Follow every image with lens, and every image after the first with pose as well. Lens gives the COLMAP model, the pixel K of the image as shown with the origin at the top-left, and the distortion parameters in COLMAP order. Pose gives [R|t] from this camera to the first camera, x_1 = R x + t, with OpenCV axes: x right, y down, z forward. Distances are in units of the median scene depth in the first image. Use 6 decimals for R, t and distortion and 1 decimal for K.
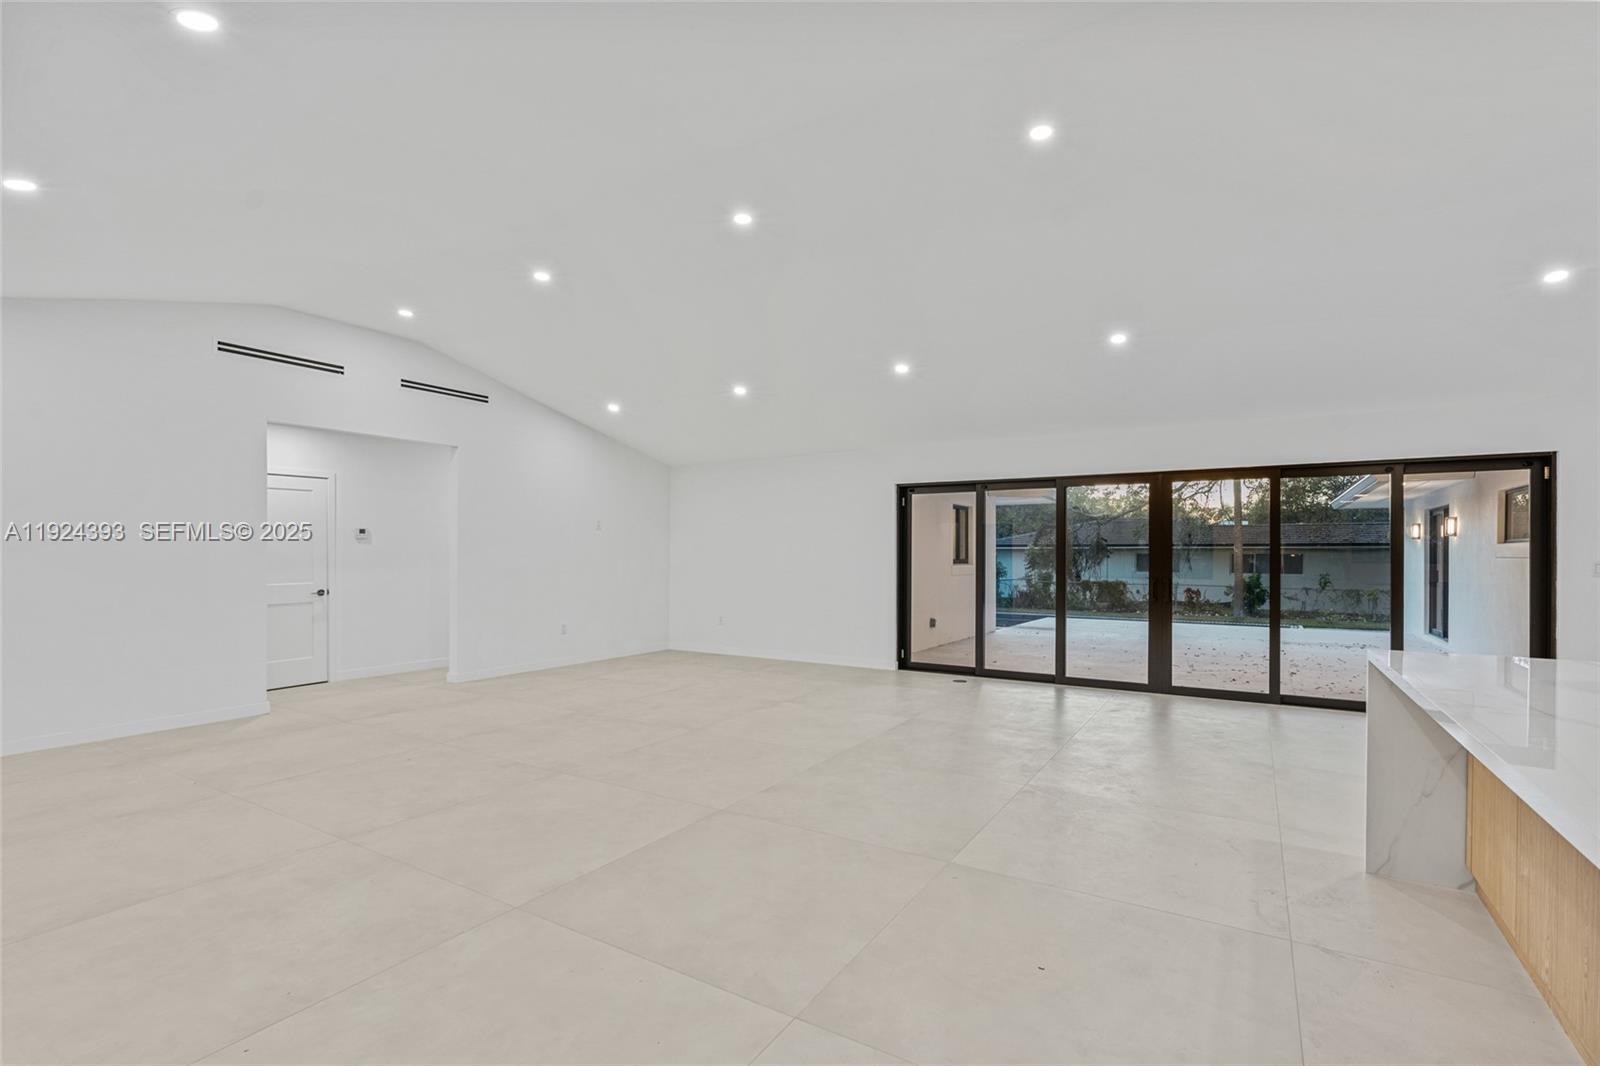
lens RADIAL K [[731.7, 0, 804.8], [0, 731.7, 548.5], [0, 0, 1]] dist [-0.004708, 0.002120]
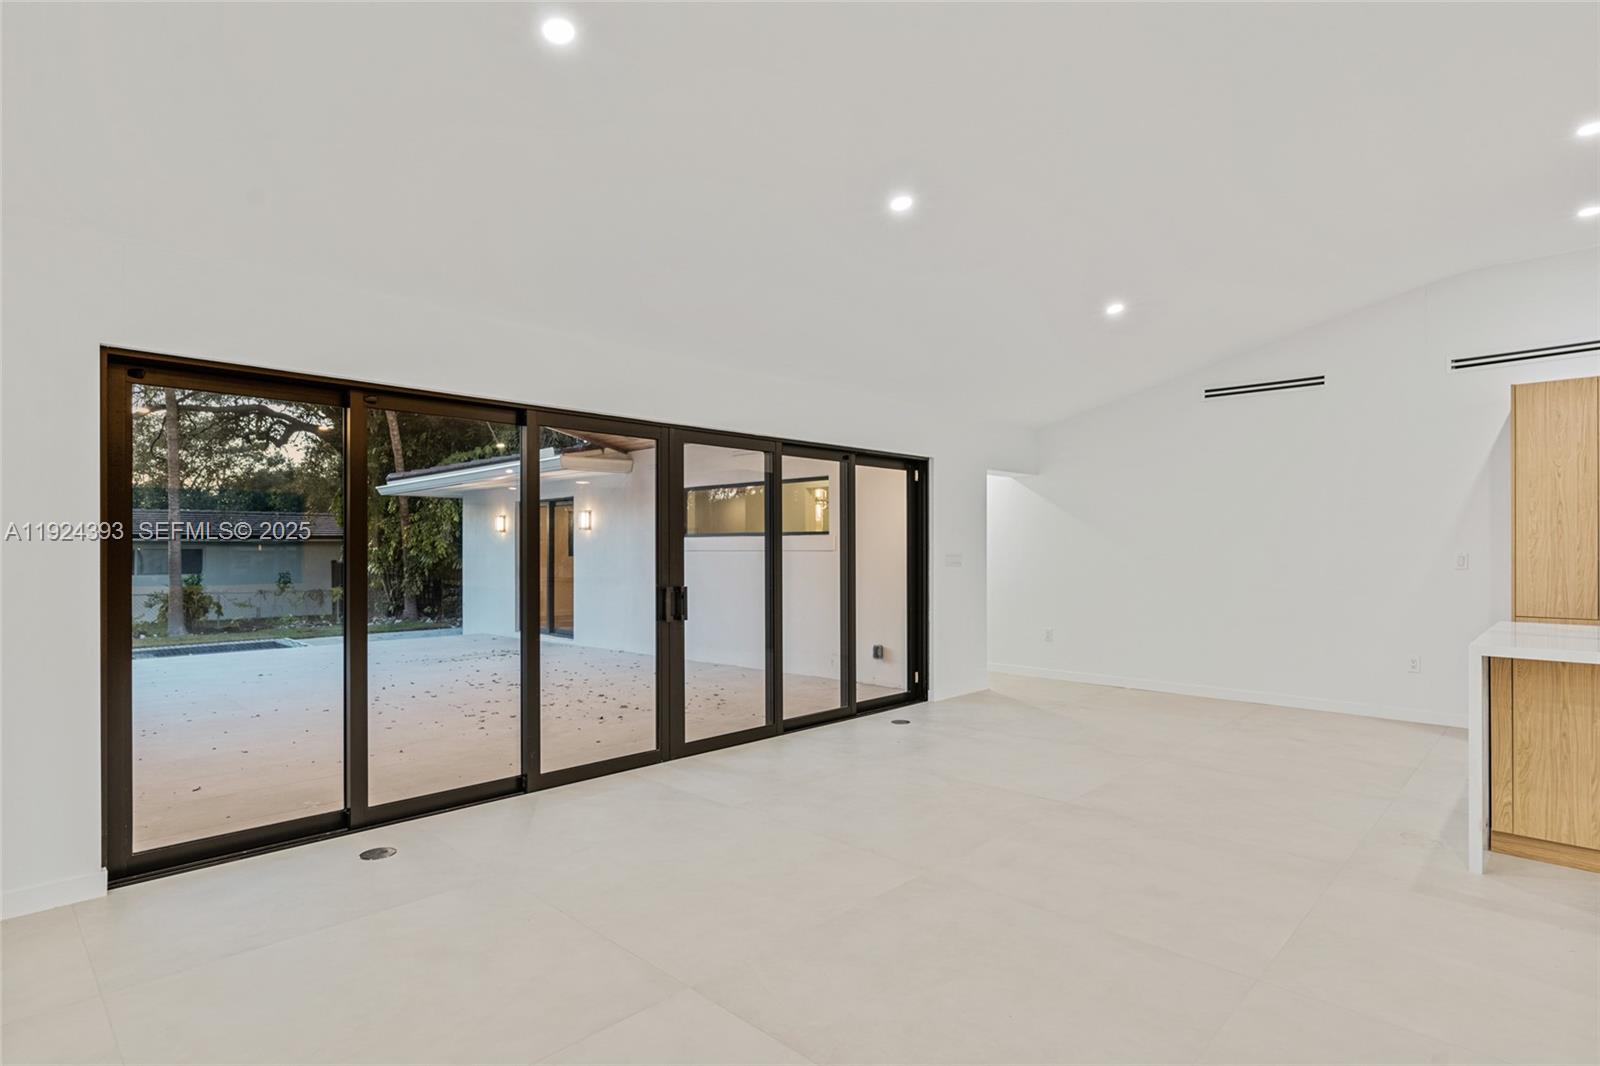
lens RADIAL K [[830.4, 0, 798.7], [0, 830.4, 546.9], [0, 0, 1]] dist [-0.006332, 0.000162]
pose [[0.215040, -0.002638, 0.976602, -0.213994], [-0.004171, 0.999985, 0.003620, 0.002189], [-0.976596, -0.004852, 0.215025, 0.689678]]
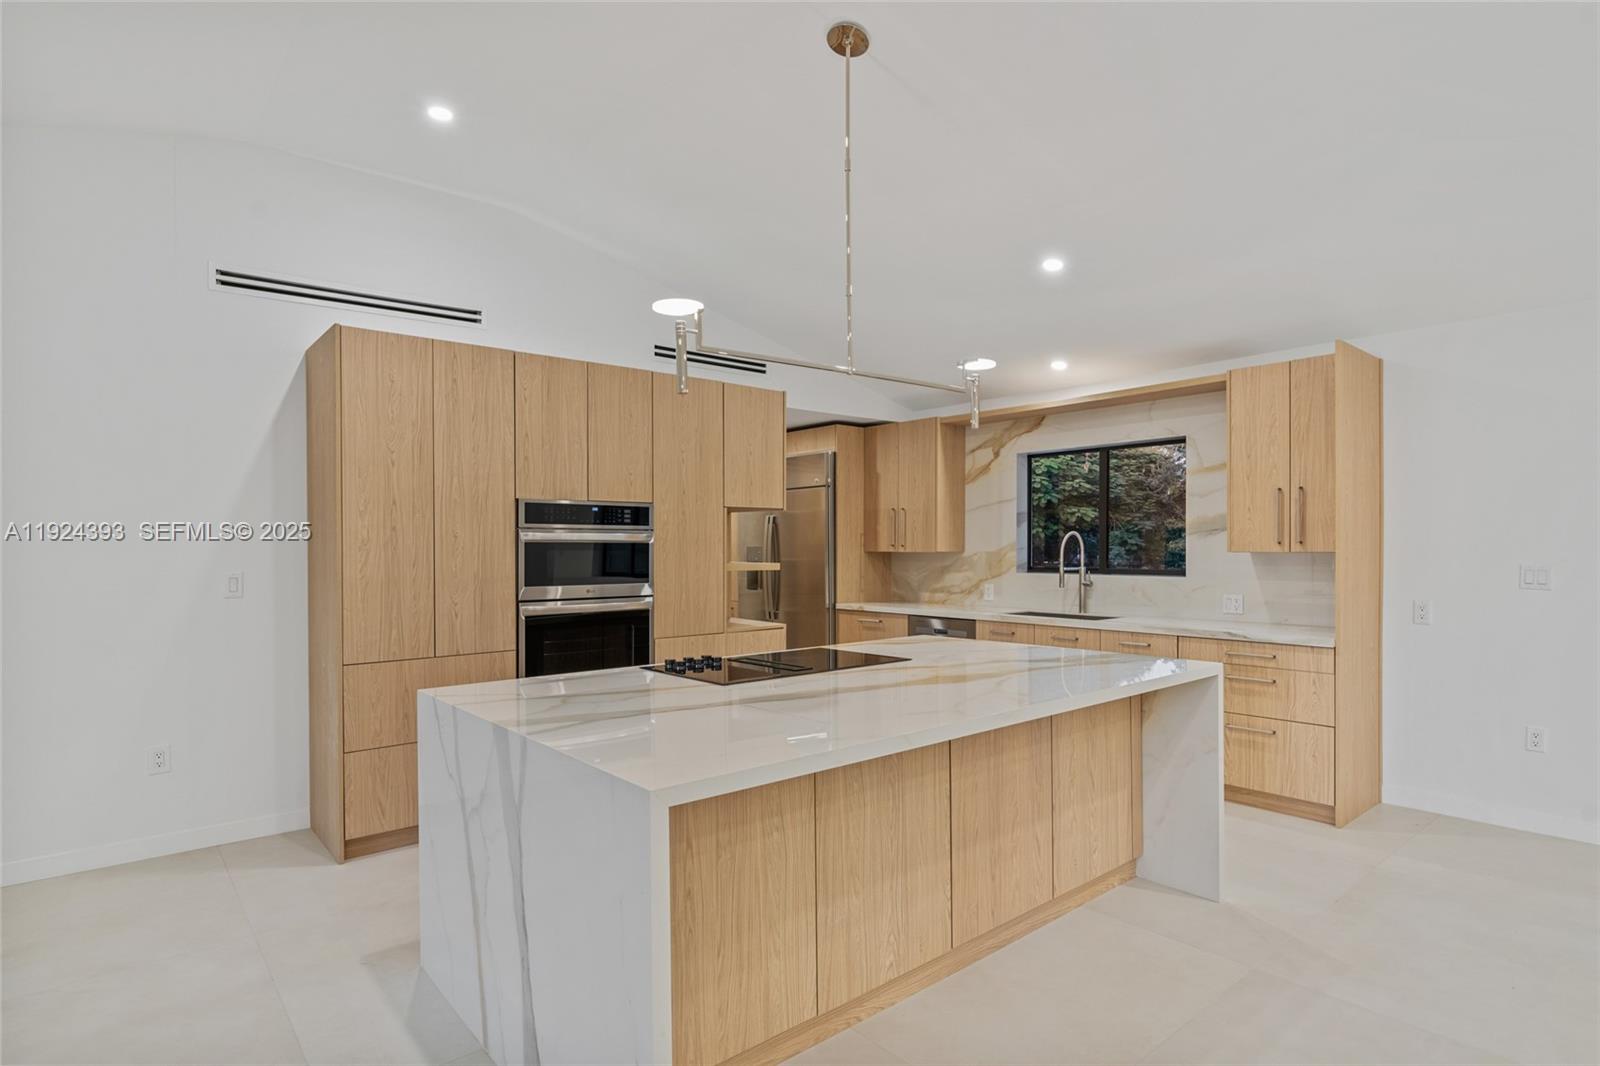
lens RADIAL K [[830.4, 0, 814.9], [0, 830.4, 550.3], [0, 0, 1]] dist [-0.006332, 0.000162]
pose [[-0.953082, 0.000370, 0.302713, 0.214275], [0.000479, 1.000000, 0.000285, -0.005882], [-0.302713, 0.000417, -0.953082, 0.616311]]
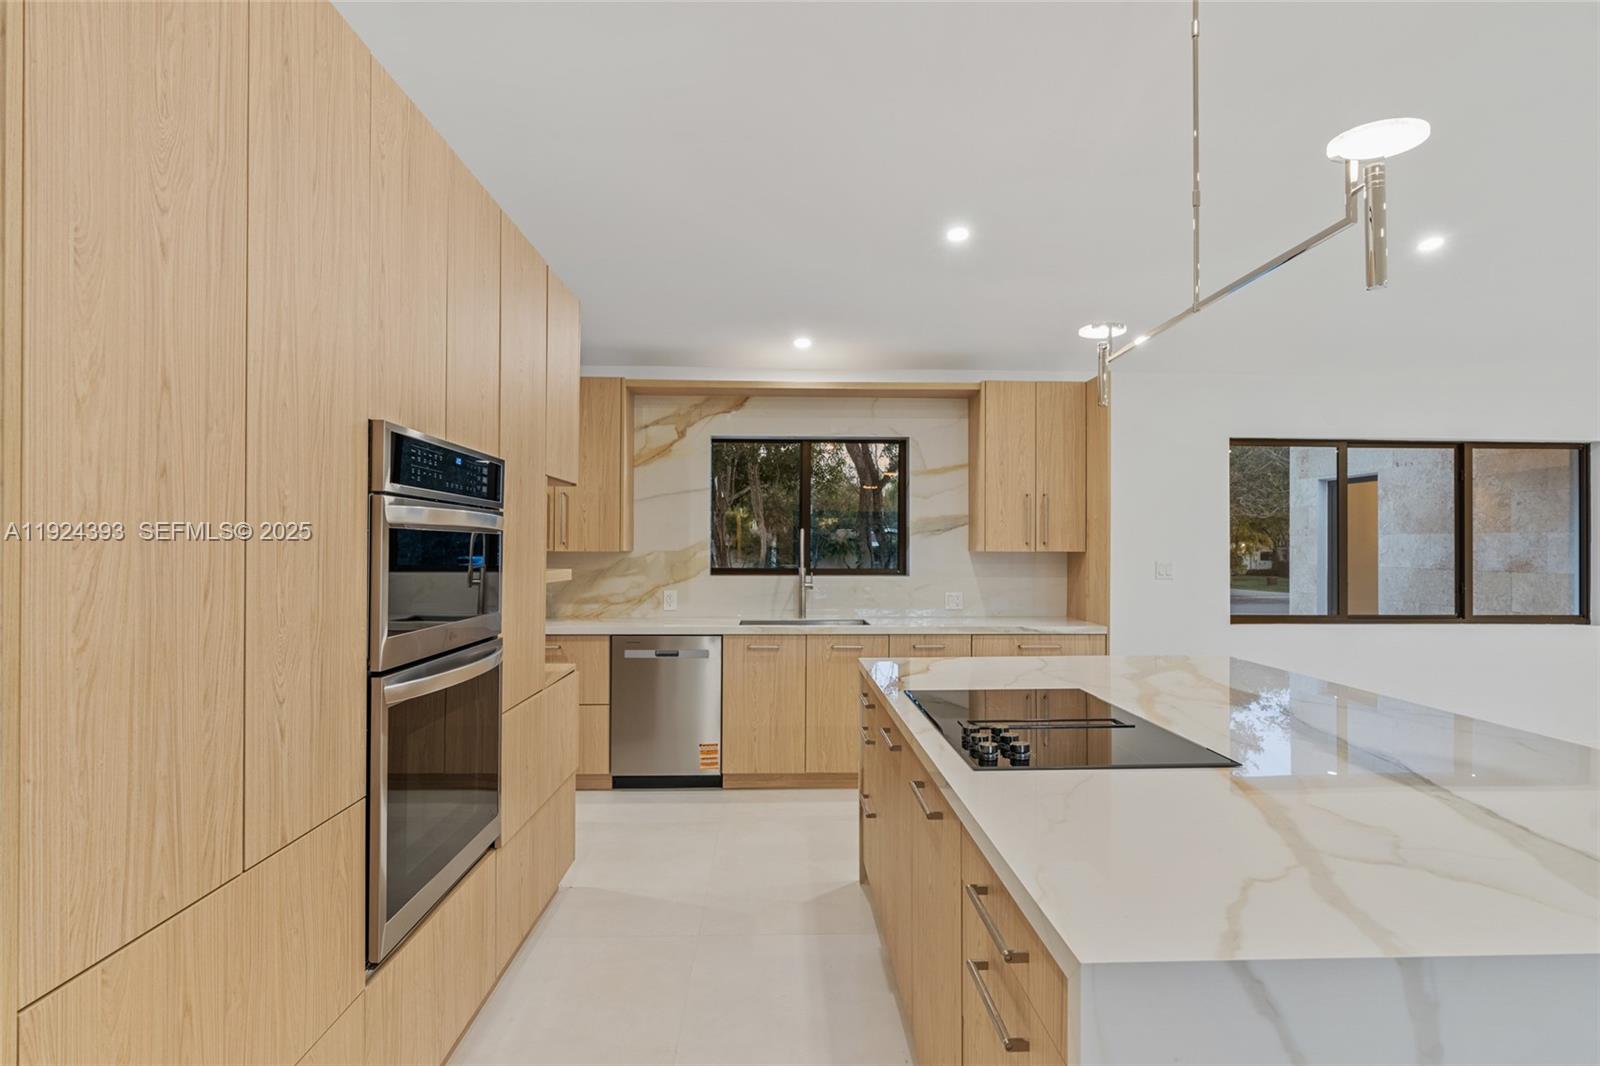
lens RADIAL K [[830.4, 0, 799.1], [0, 830.4, 545.4], [0, 0, 1]] dist [-0.006332, 0.000162]
pose [[-0.837054, -0.004616, -0.547101, 0.606375], [-0.002321, 0.999985, -0.004885, -0.005635], [0.547115, -0.002819, -0.837053, 0.392823]]
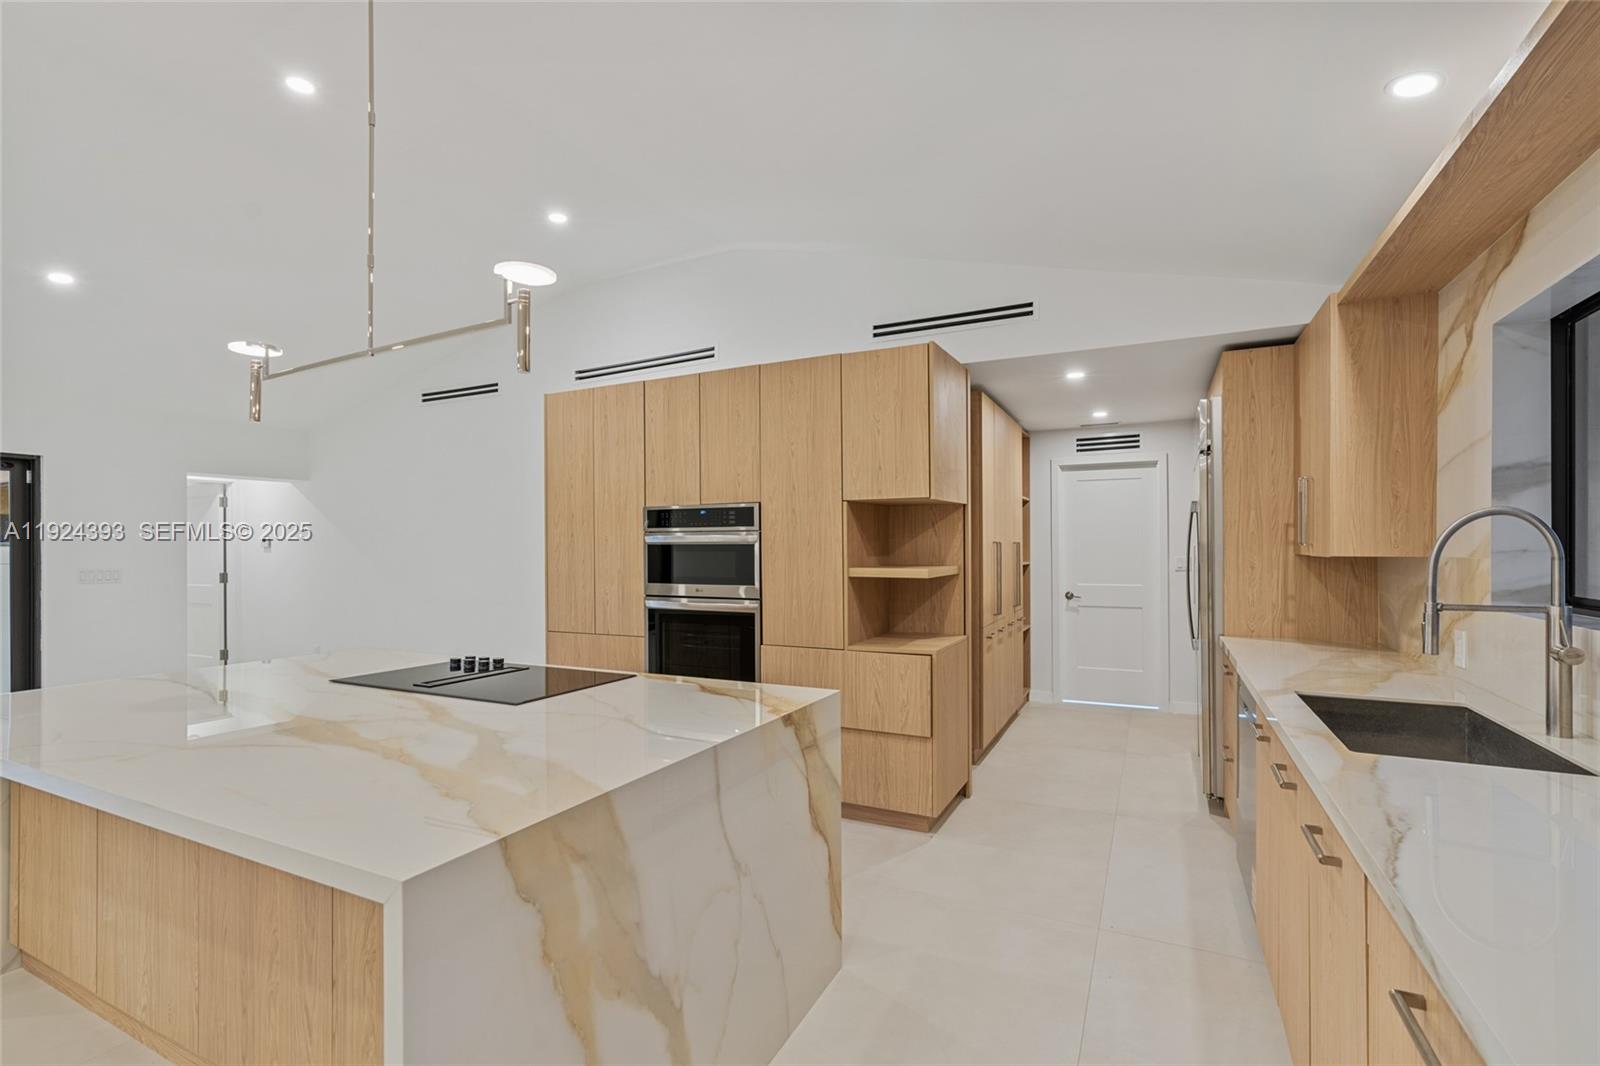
lens RADIAL K [[731.7, 0, 804.6], [0, 731.7, 539.9], [0, 0, 1]] dist [-0.004708, 0.002120]
pose [[-0.087650, 0.006413, 0.996131, -0.010071], [0.001285, 0.999979, -0.006324, -0.011215], [-0.996151, 0.000725, -0.087656, 0.062352]]
